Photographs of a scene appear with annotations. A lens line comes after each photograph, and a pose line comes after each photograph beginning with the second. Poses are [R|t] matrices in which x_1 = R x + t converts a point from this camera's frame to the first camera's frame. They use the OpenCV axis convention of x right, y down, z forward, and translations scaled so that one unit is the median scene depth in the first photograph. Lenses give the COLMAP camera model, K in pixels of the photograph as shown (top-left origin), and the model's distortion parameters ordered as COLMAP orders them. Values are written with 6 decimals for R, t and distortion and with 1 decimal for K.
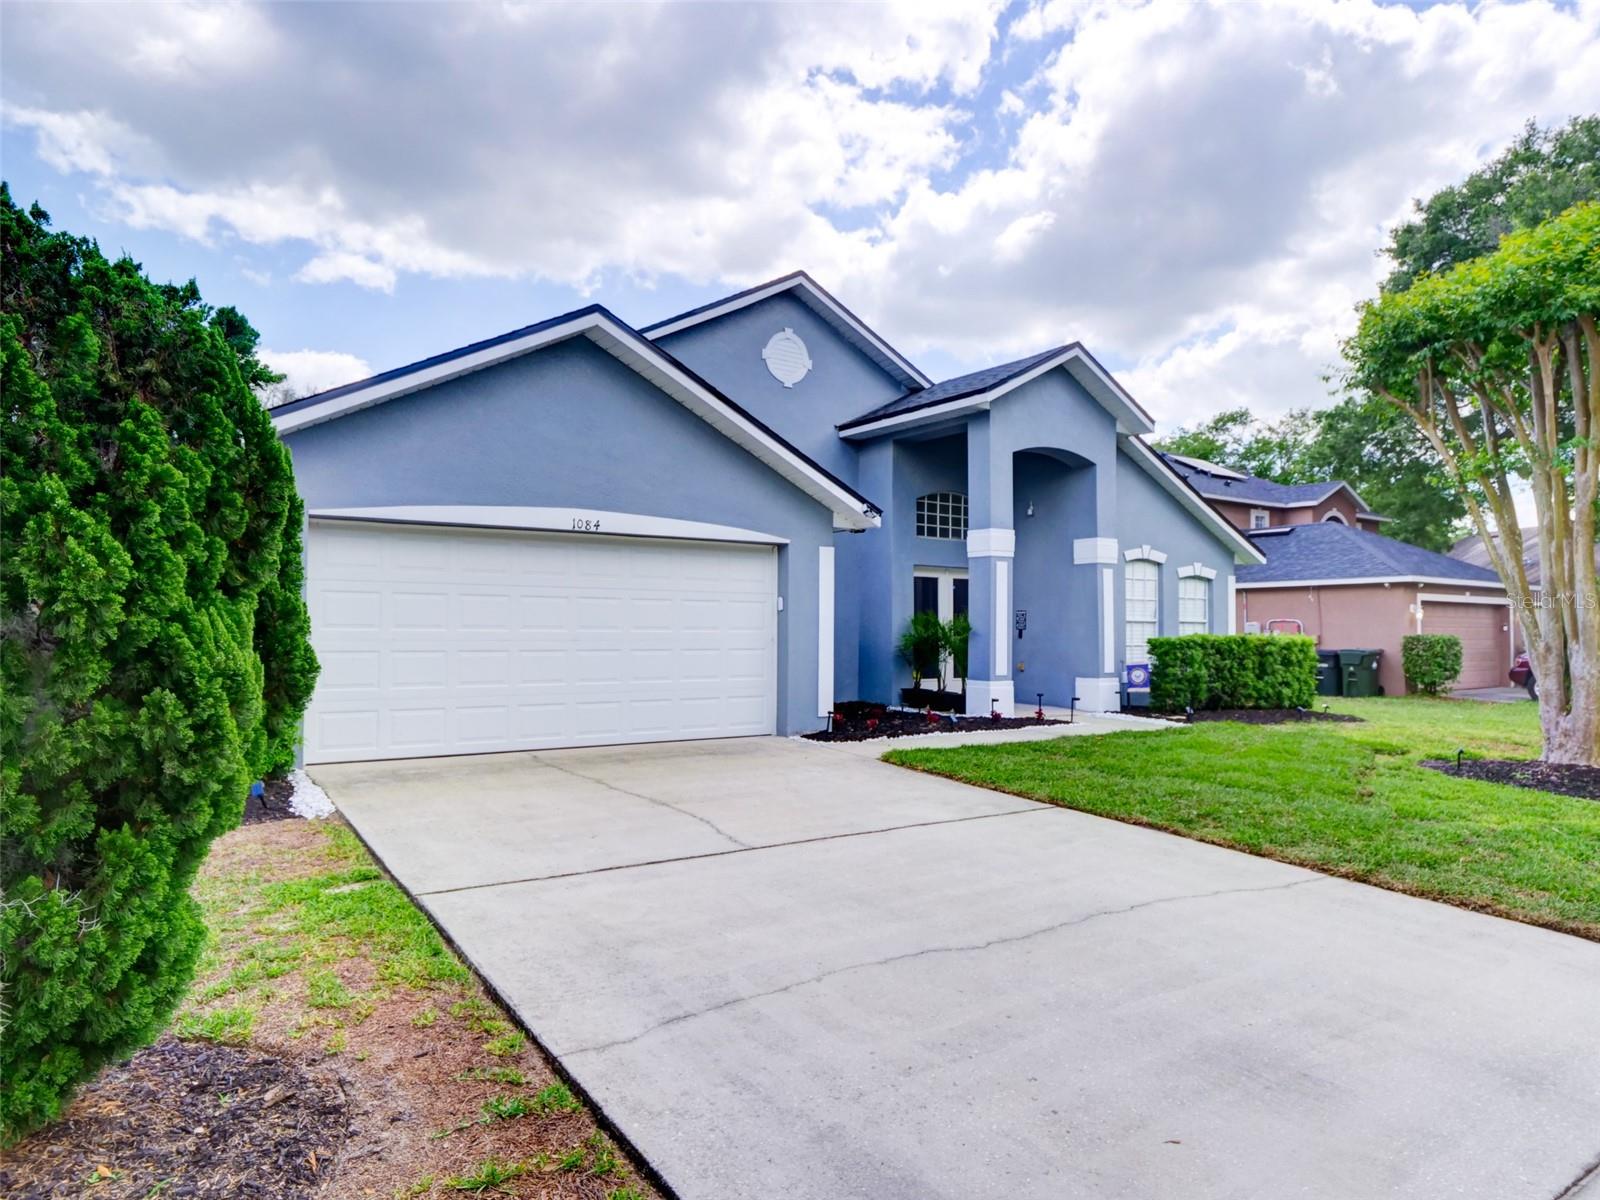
lens RADIAL K [[960.2, 0, 797.1], [0, 960.2, 617.1], [0, 0, 1]] dist [-0.024315, -0.000171]
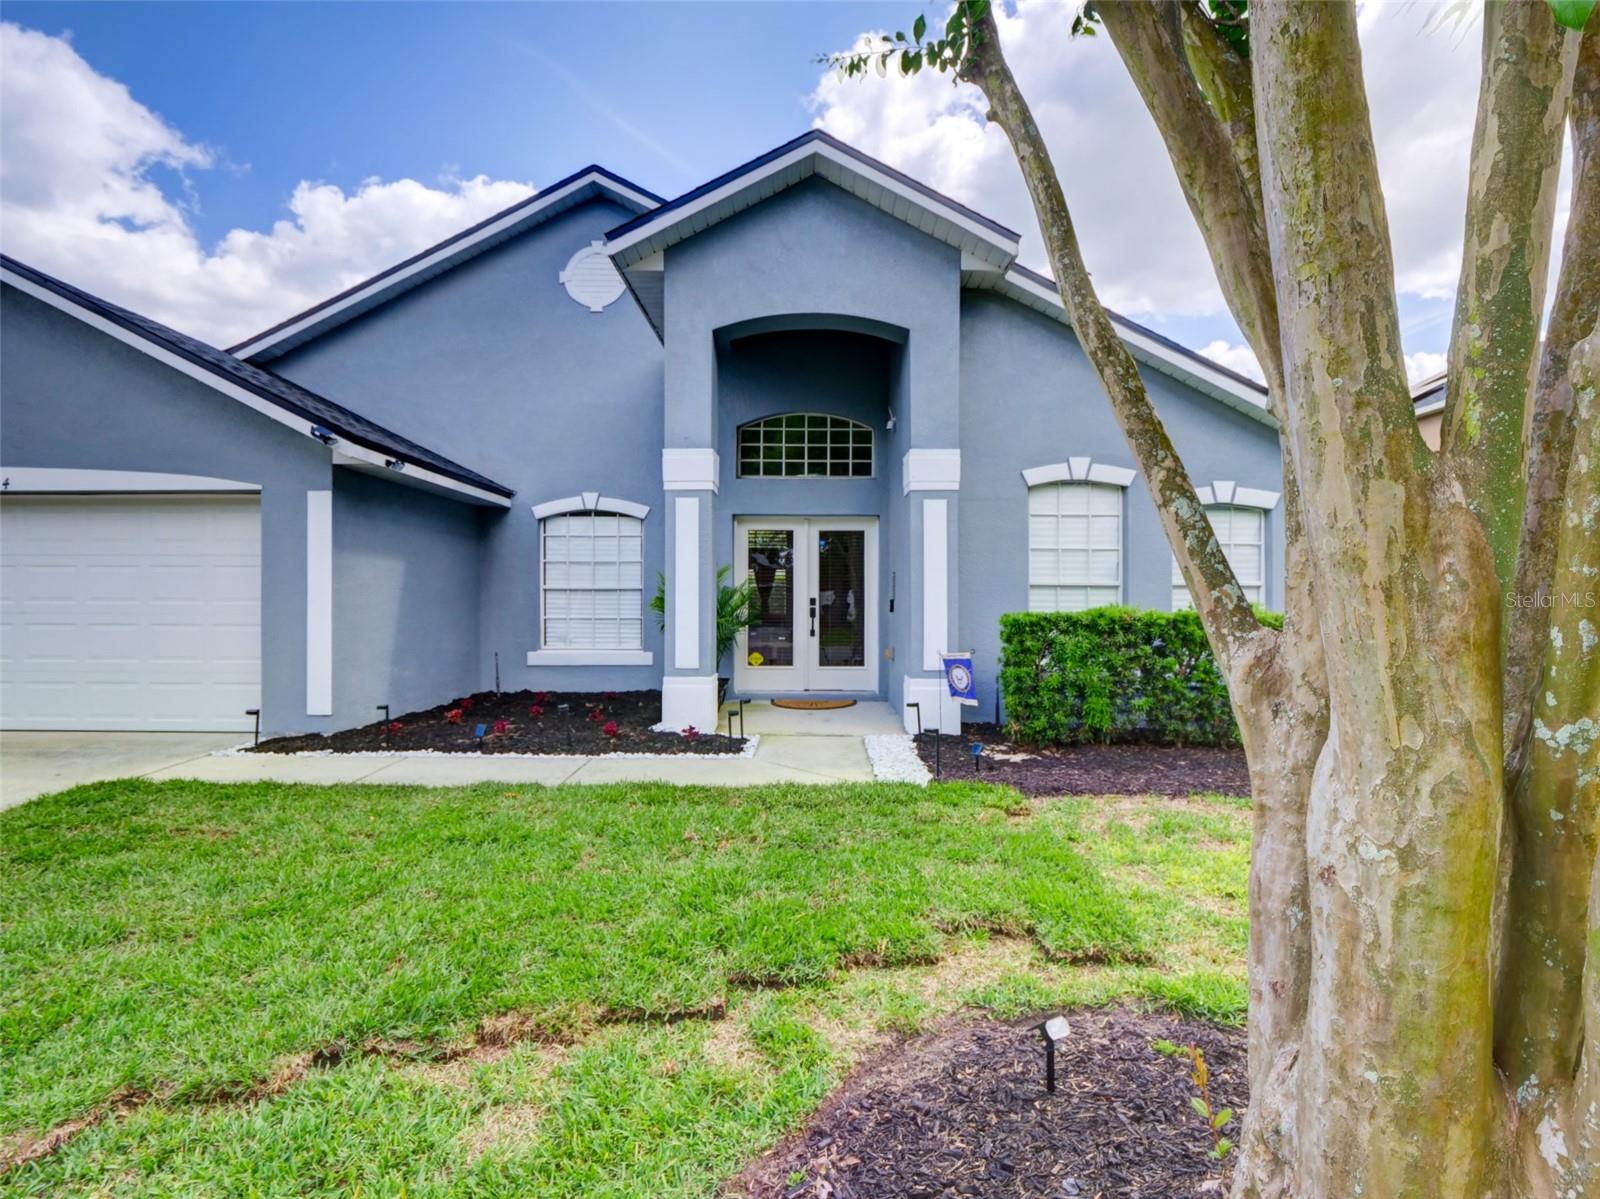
lens RADIAL K [[788.2, 0, 802.0], [0, 788.2, 600.3], [0, 0, 1]] dist [-0.011112, 0.002126]
pose [[0.829463, -0.004816, -0.558541, 0.520479], [0.010116, 0.999928, 0.006402, 0.009226], [0.558470, -0.010960, 0.829452, 0.528239]]
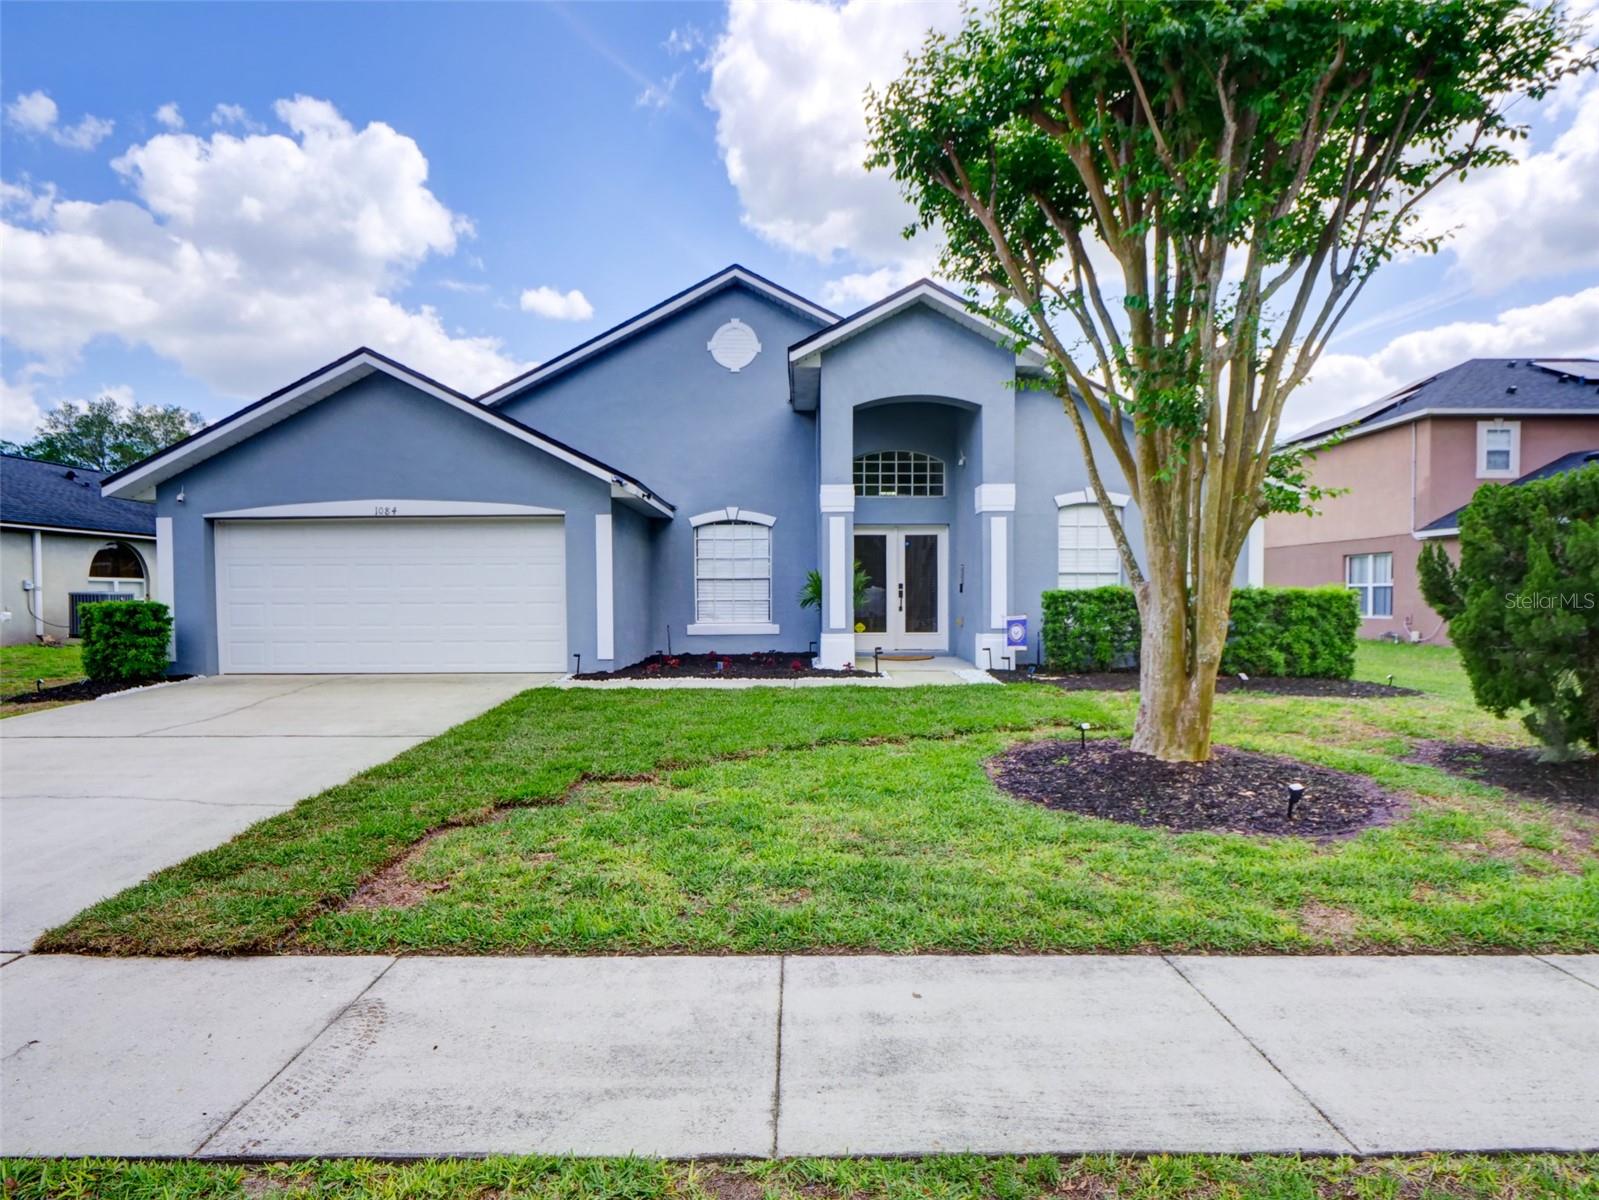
lens RADIAL K [[841.6, 0, 805.7], [0, 841.6, 622.4], [0, 0, 1]] dist [0.002485, 0.000942]
pose [[0.837230, 0.007453, -0.546800, 0.601382], [0.017641, 0.999019, 0.040627, 0.014883], [0.546566, -0.043660, 0.836277, 0.206489]]
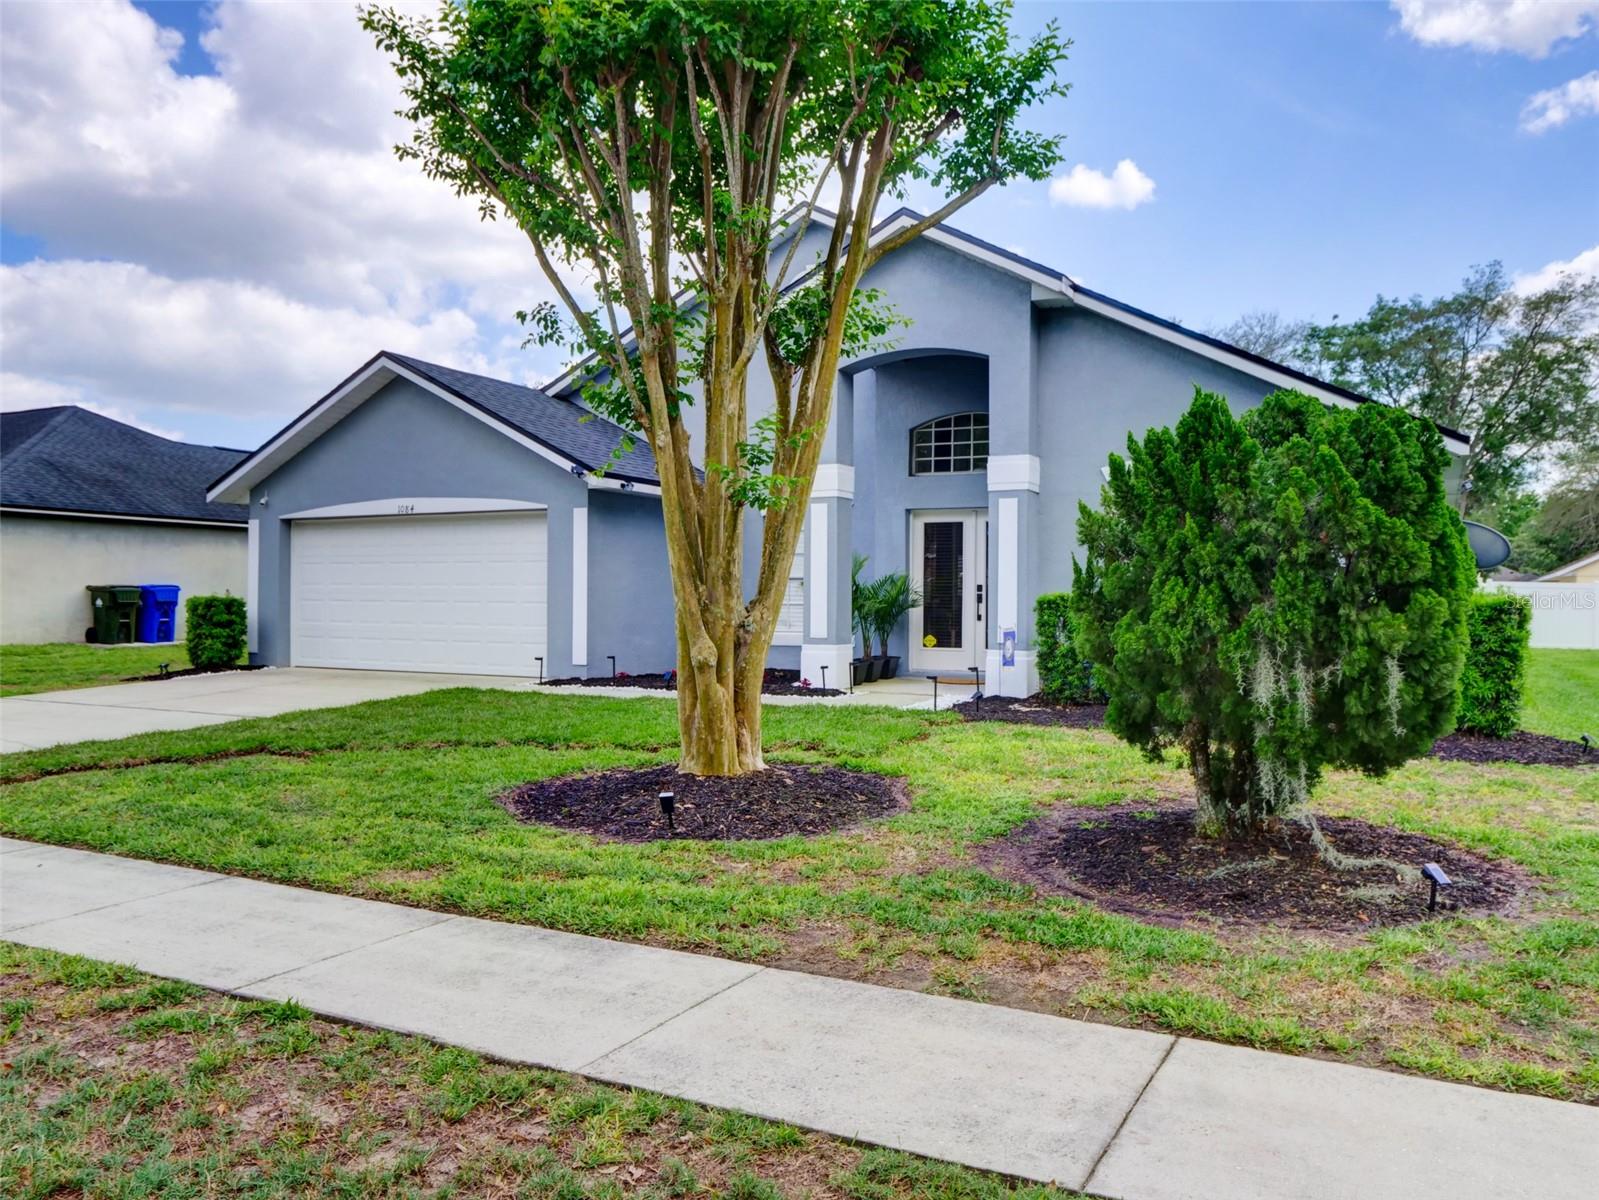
lens RADIAL K [[1215.4, 0, 806.1], [0, 1215.4, 592.0], [0, 0, 1]] dist [0.024945, 0.003982]
pose [[0.492575, -0.009779, -0.870215, 1.014510], [0.007176, 0.999949, -0.007175, 0.024479], [0.870241, -0.002710, 0.492619, 0.413824]]
